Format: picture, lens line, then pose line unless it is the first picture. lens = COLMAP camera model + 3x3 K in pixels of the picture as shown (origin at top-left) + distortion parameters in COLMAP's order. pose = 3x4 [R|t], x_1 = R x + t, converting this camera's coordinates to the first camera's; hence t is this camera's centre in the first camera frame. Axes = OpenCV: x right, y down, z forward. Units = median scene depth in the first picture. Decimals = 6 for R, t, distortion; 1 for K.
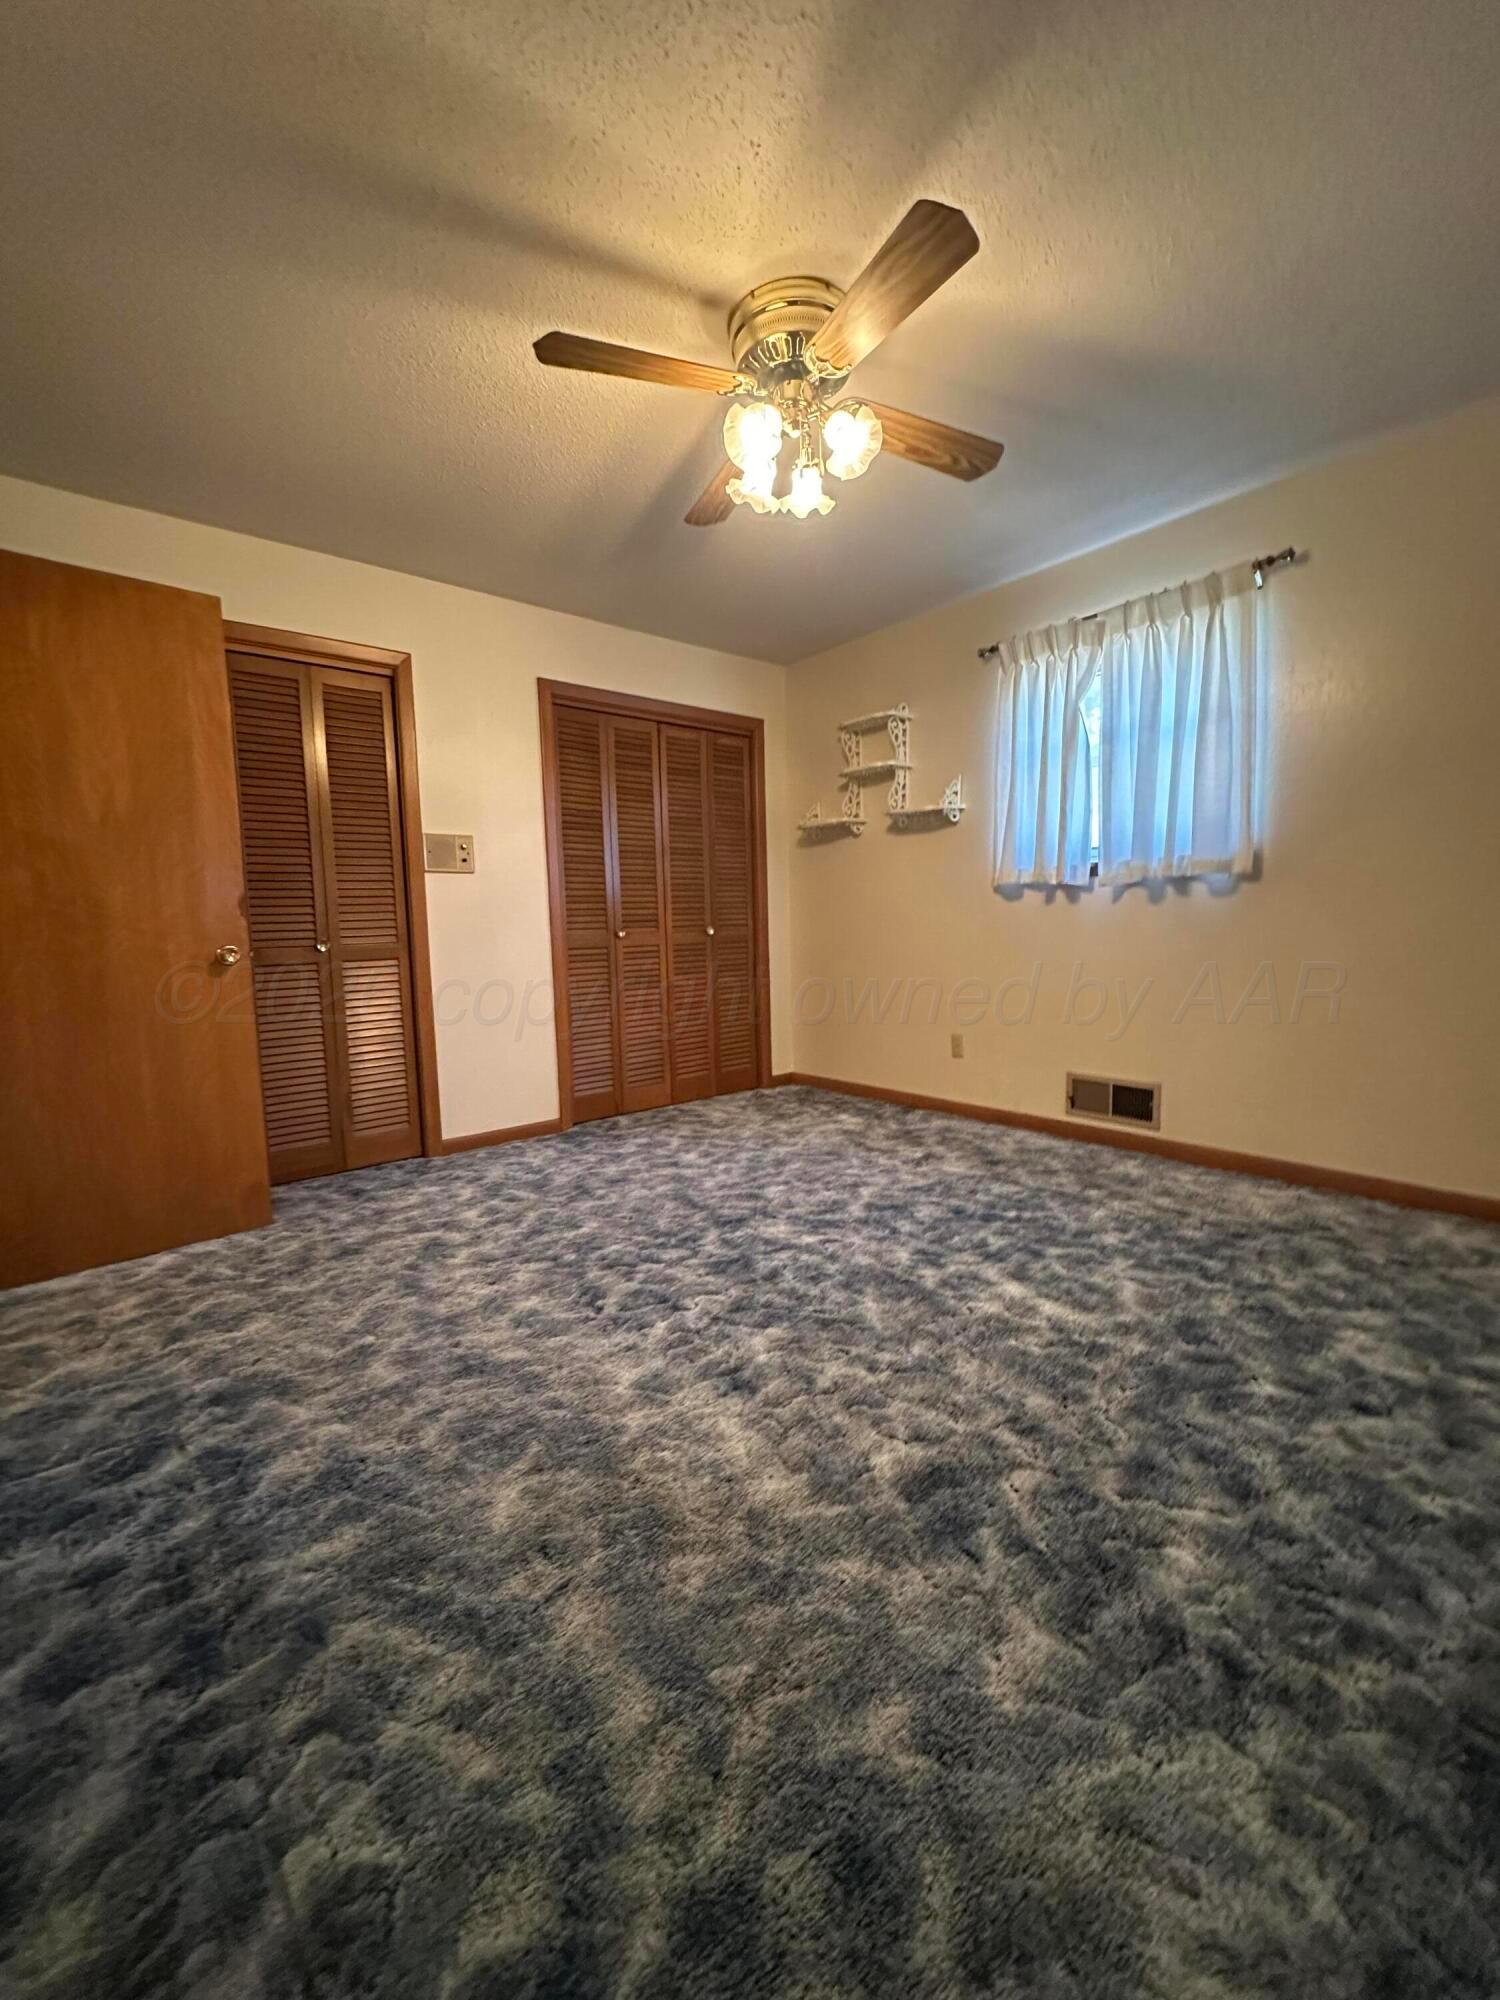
lens RADIAL K [[797.5, 0, 749.5], [0, 797.5, 1004.1], [0, 0, 1]] dist [-0.001236, 0.000695]
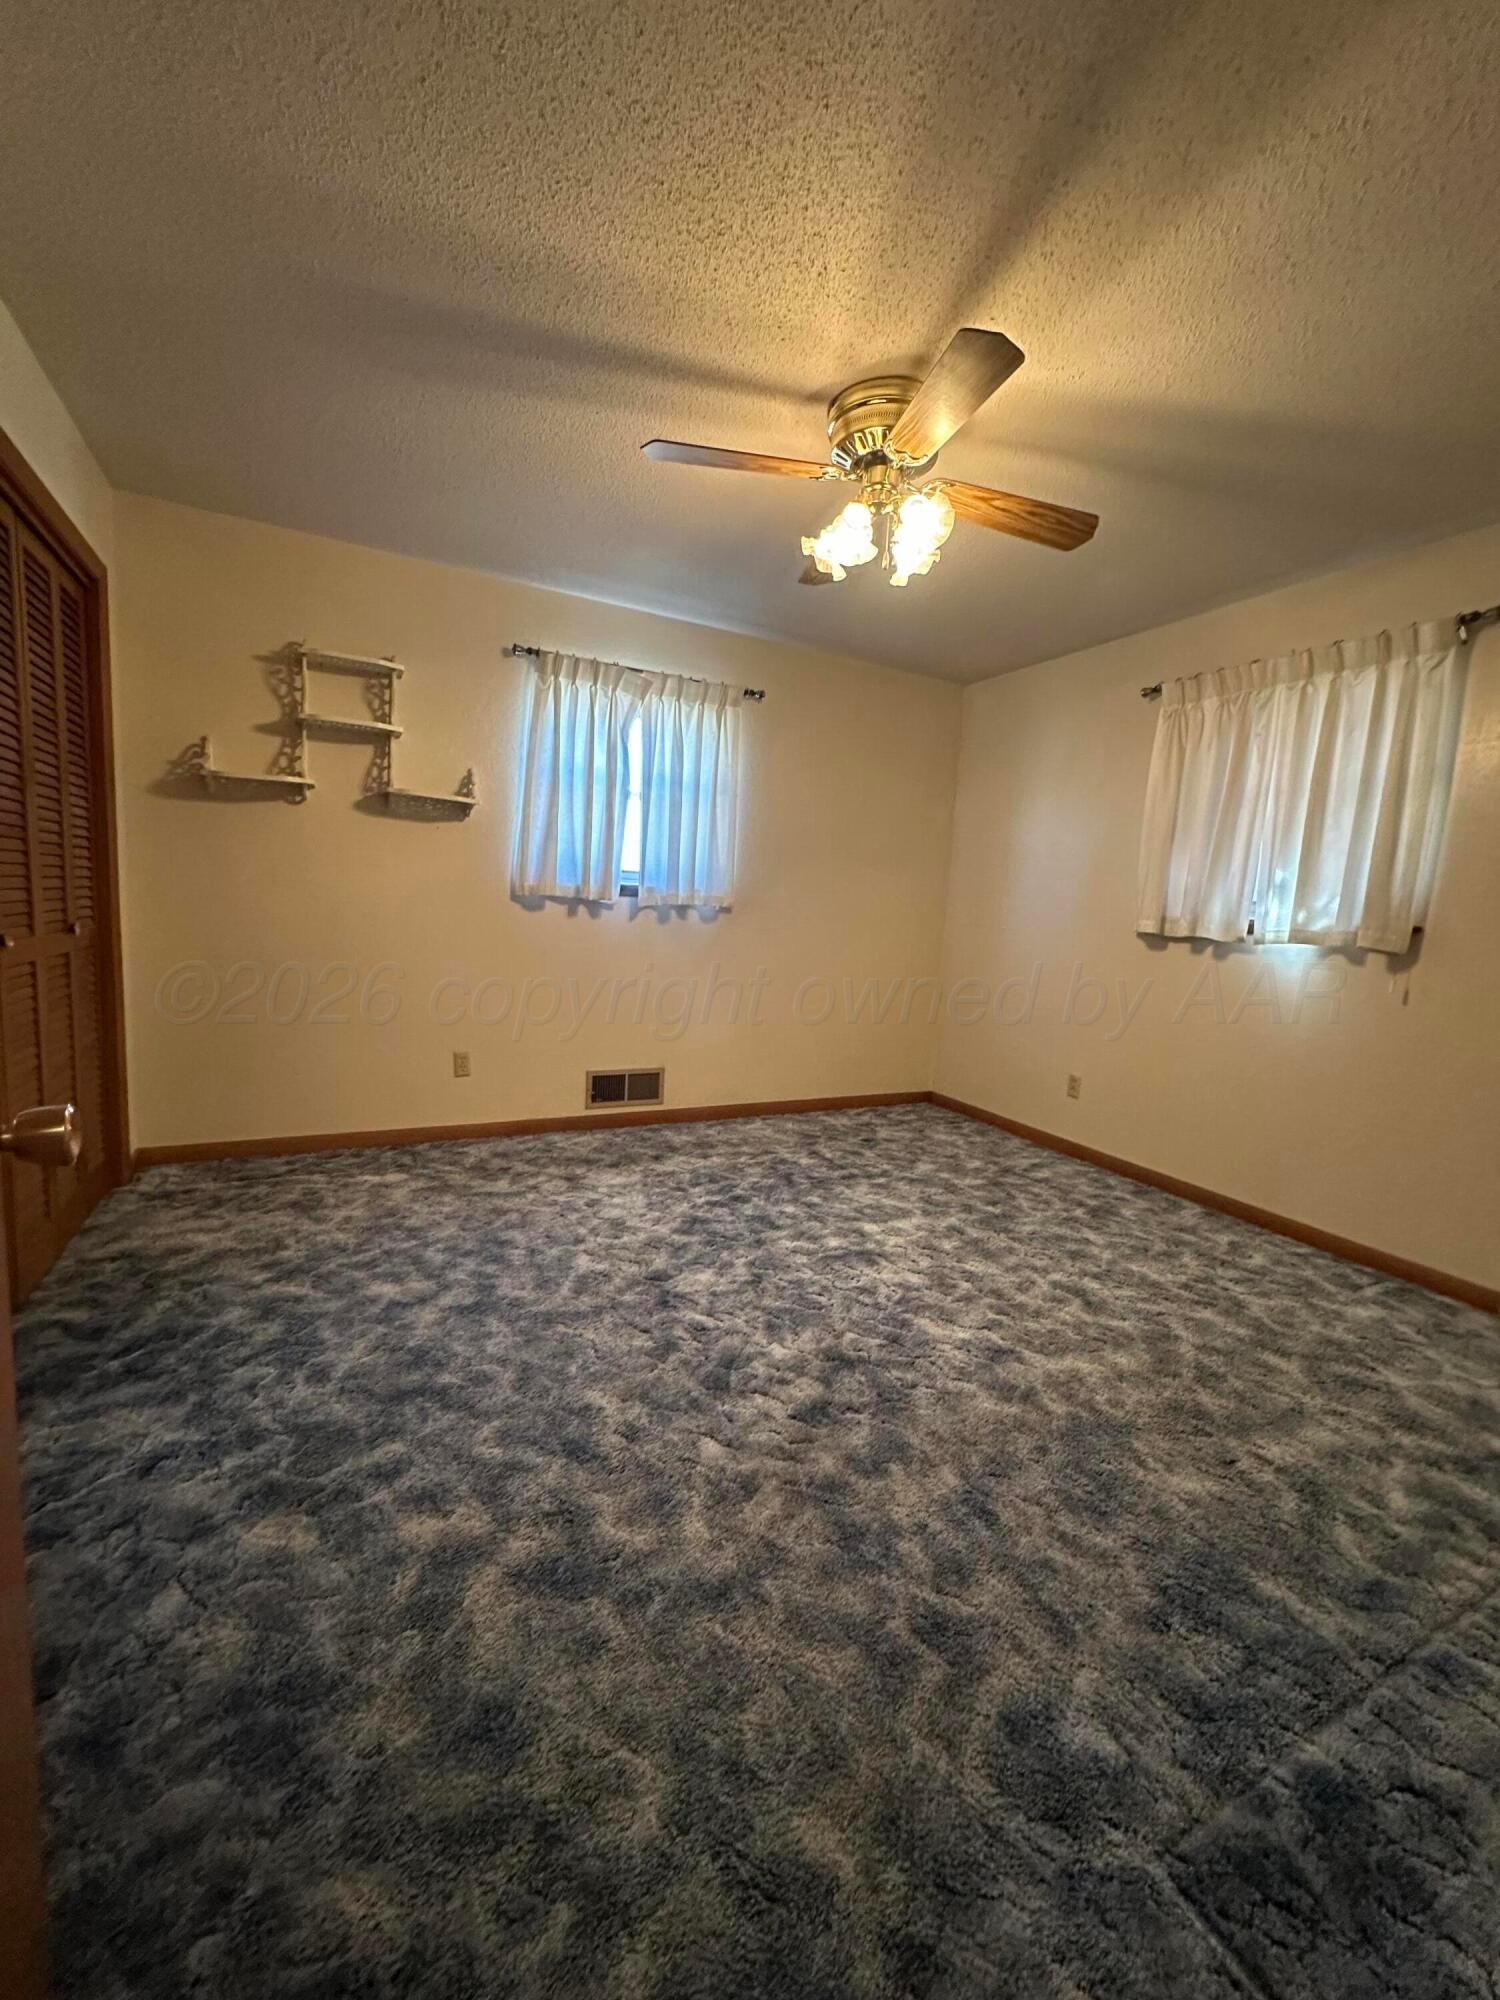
lens RADIAL K [[797.5, 0, 749.2], [0, 797.5, 1006.0], [0, 0, 1]] dist [-0.001236, 0.000695]
pose [[0.223064, -0.086011, 0.971002, -0.728210], [0.036102, 0.996145, 0.079945, -0.099436], [-0.974135, 0.017222, 0.225309, 0.632469]]
